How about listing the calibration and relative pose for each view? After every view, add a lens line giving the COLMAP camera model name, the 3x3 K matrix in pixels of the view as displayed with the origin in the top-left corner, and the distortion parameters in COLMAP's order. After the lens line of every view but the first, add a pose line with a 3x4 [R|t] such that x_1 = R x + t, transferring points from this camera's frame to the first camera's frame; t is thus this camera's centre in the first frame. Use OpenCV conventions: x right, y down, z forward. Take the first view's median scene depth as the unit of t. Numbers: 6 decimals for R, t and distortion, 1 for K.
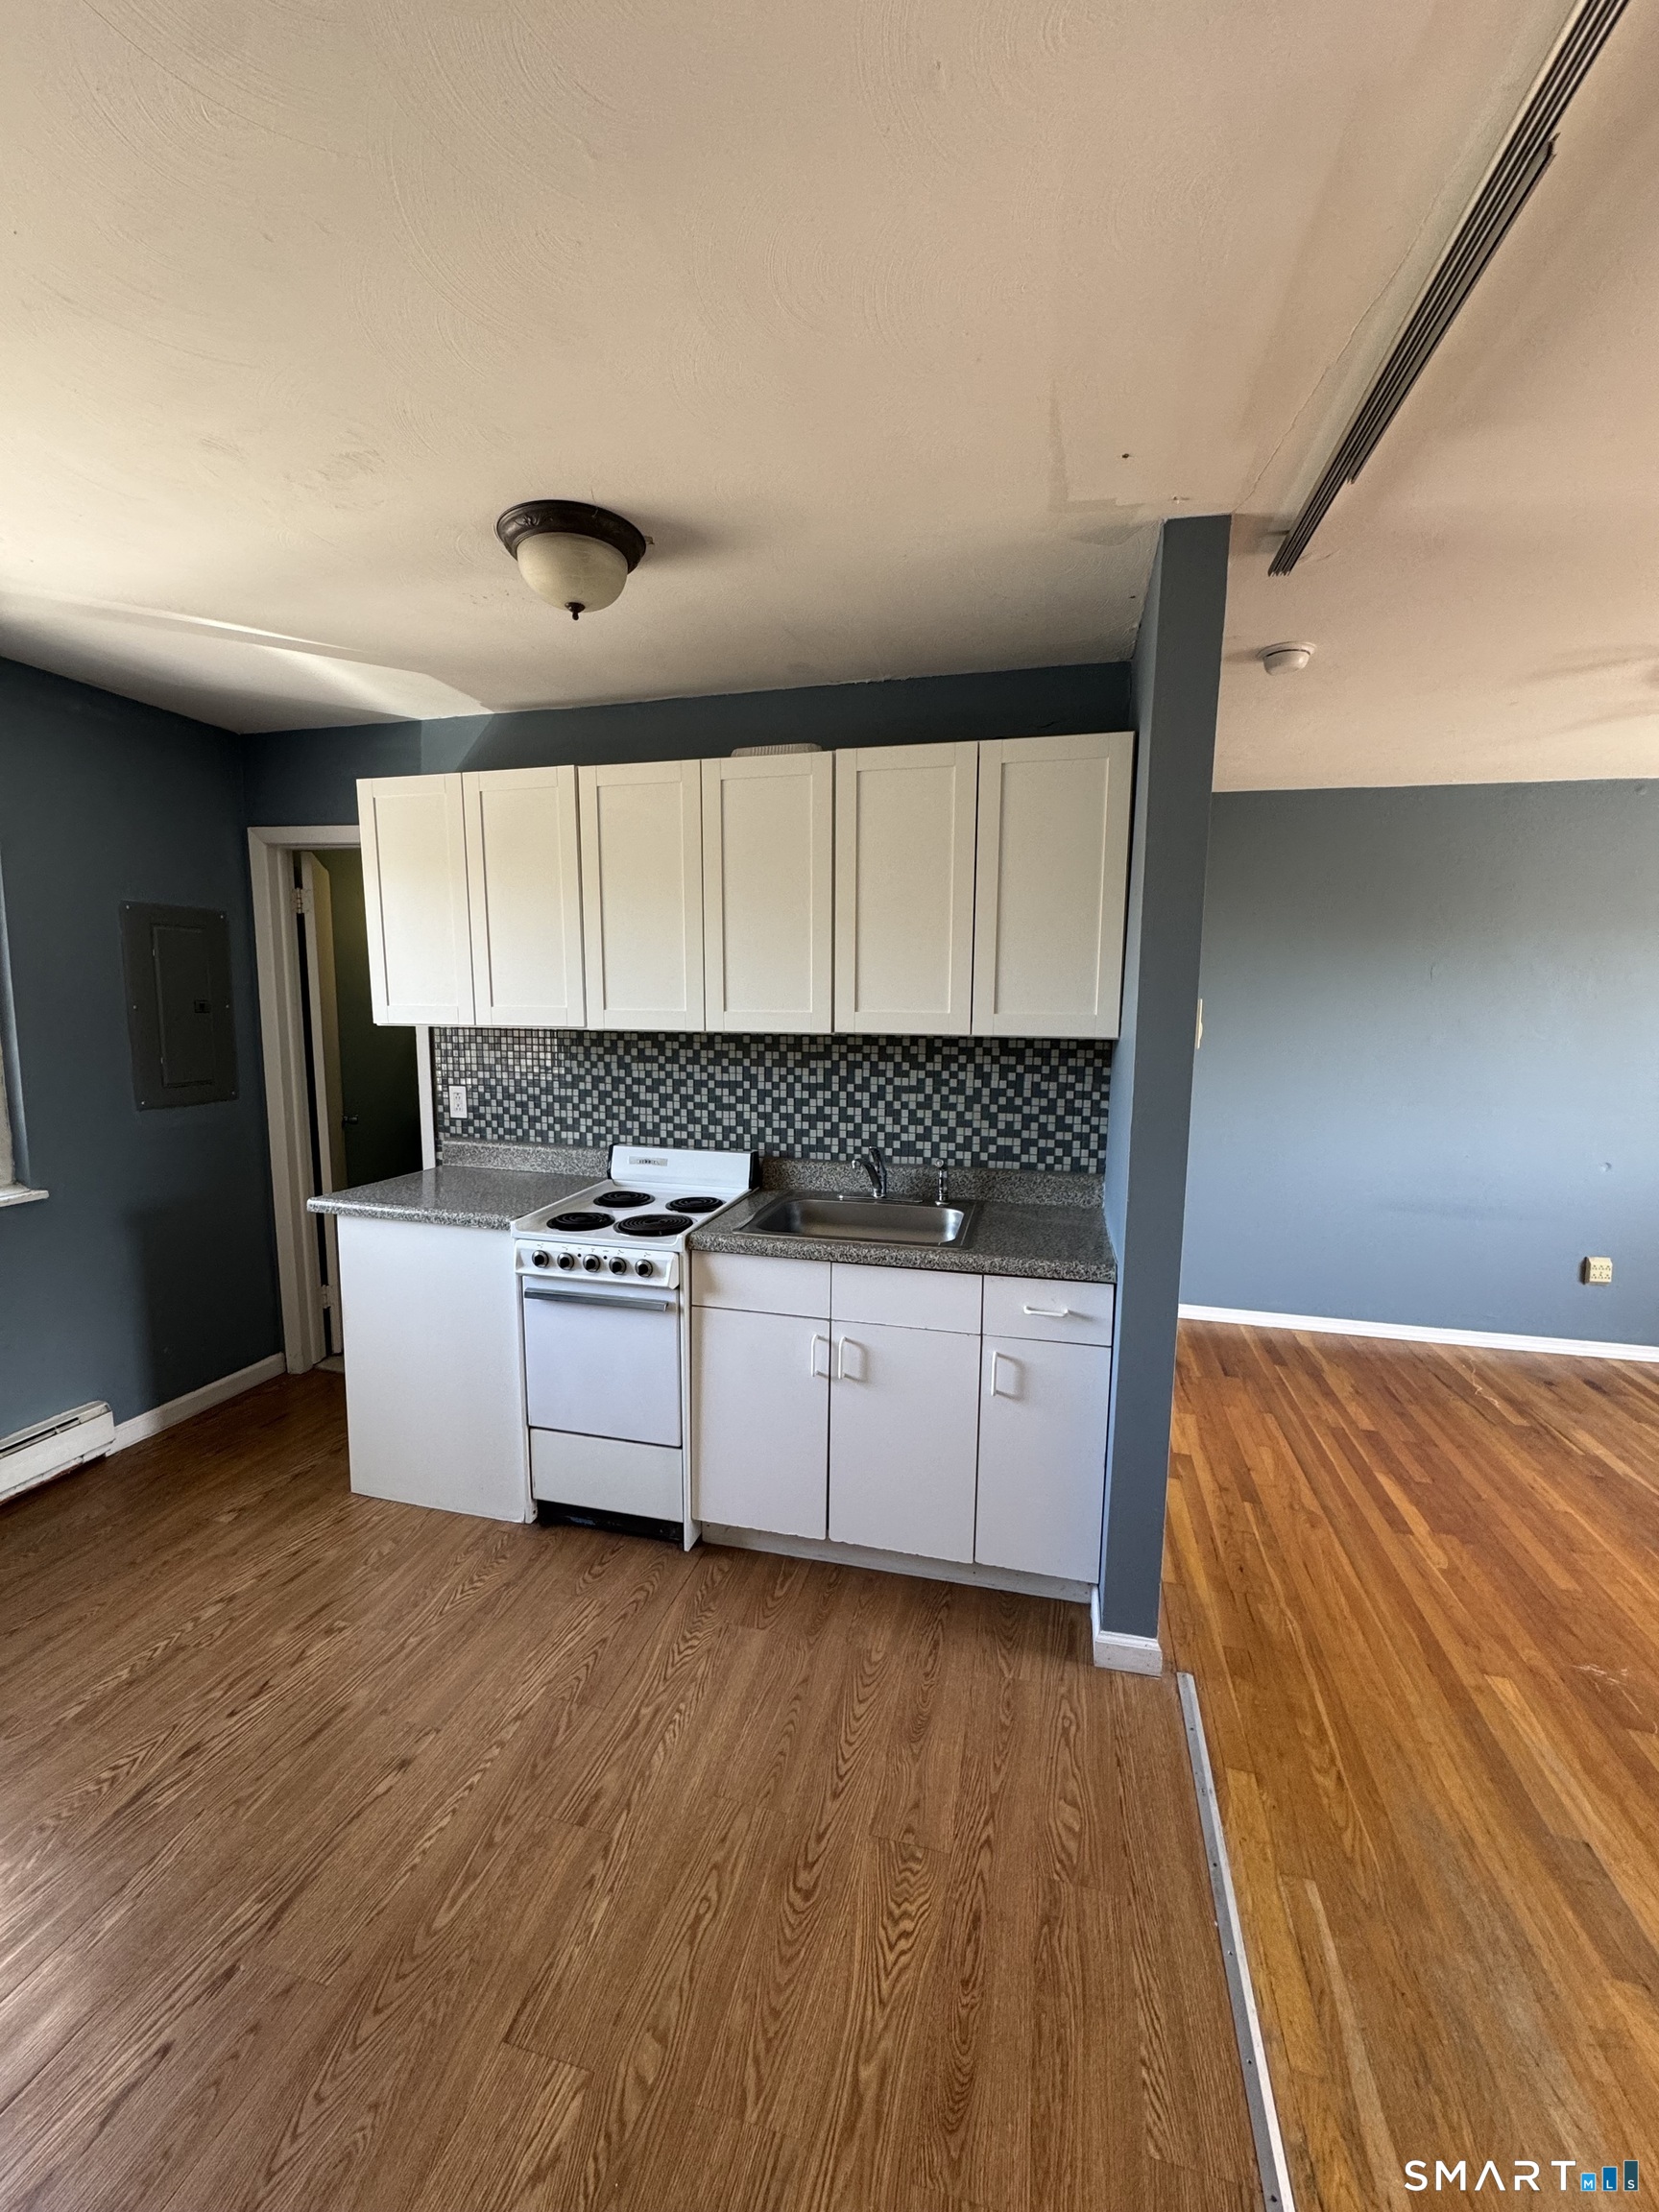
lens RADIAL K [[882.7, 0, 831.0], [0, 882.7, 1107.3], [0, 0, 1]] dist [-0.003192, 0.000129]
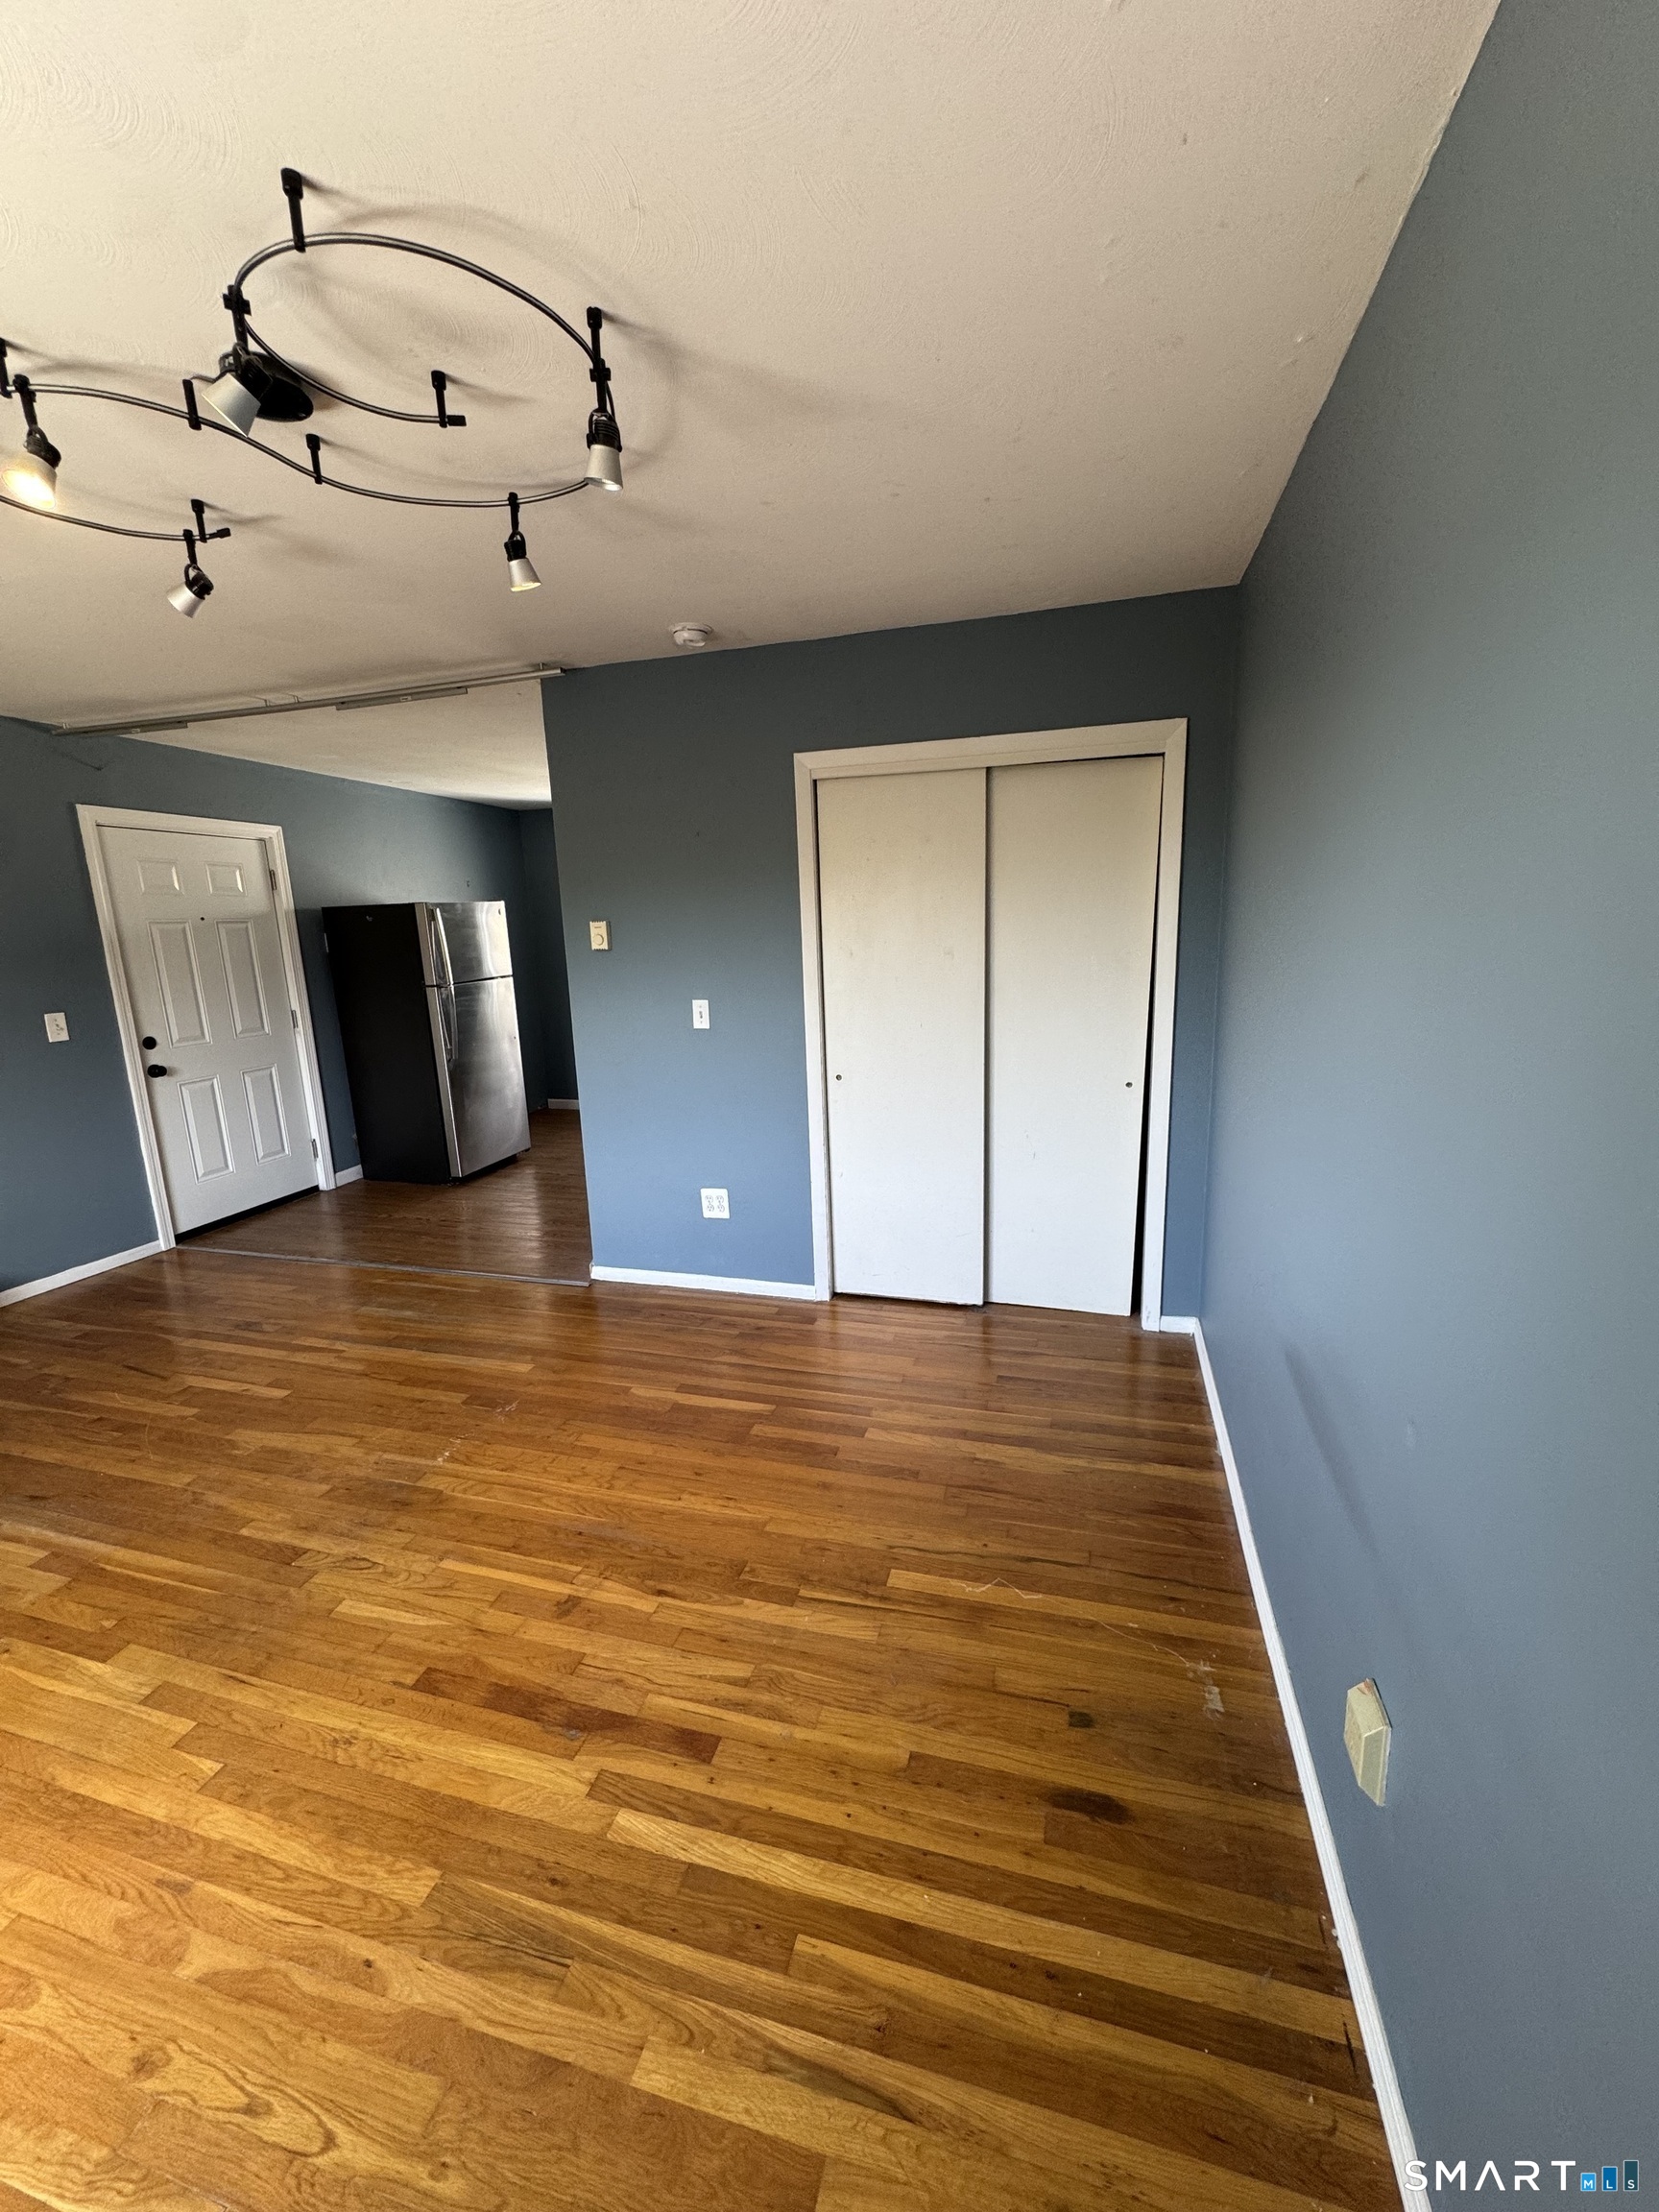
lens RADIAL K [[882.7, 0, 831.0], [0, 882.7, 1107.3], [0, 0, 1]] dist [-0.003192, 0.000129]
pose [[-0.033136, 0.193244, -0.980591, 1.607487], [-0.092234, 0.976352, 0.195525, -0.108283], [0.995186, 0.096923, -0.014529, 1.115957]]
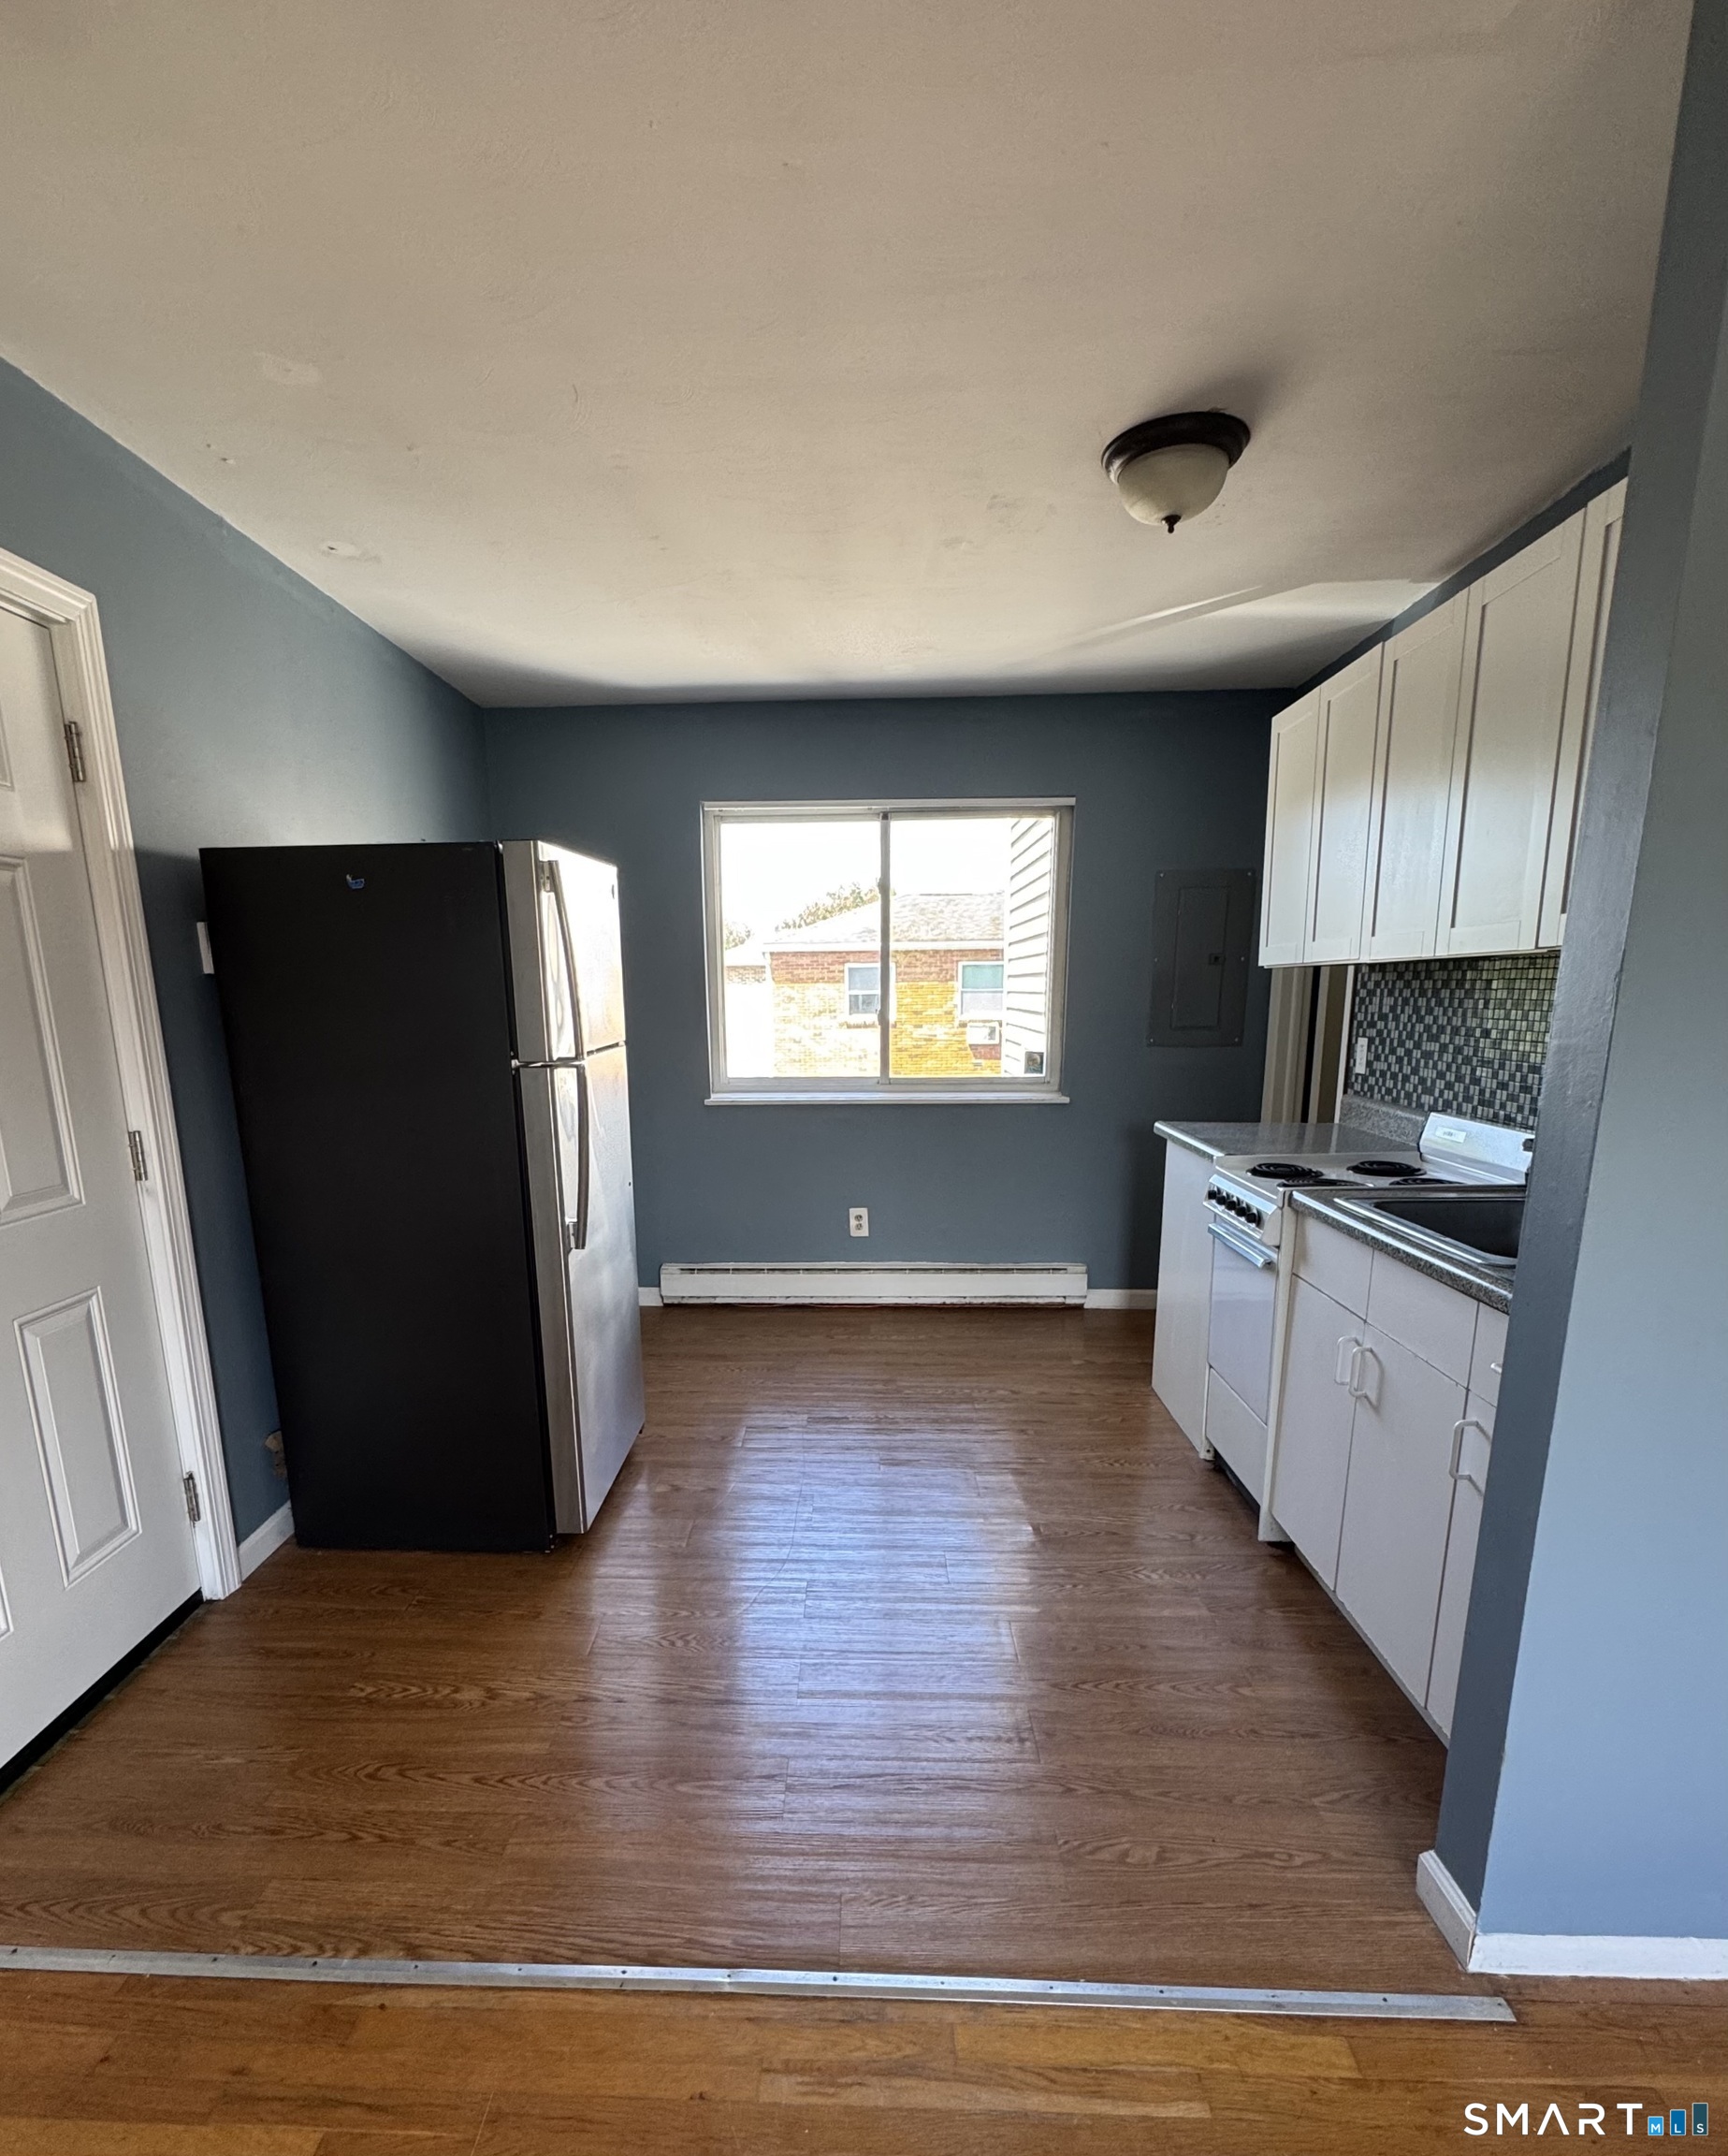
lens RADIAL K [[1073.4, 0, 810.7], [0, 1073.4, 1242.3], [0, 0, 1]] dist [-0.003151, -0.000145]
pose [[0.196009, 0.210864, -0.957662, 0.662680], [-0.106978, 0.975375, 0.192869, 0.034149], [0.974749, 0.064645, 0.213740, 0.258622]]
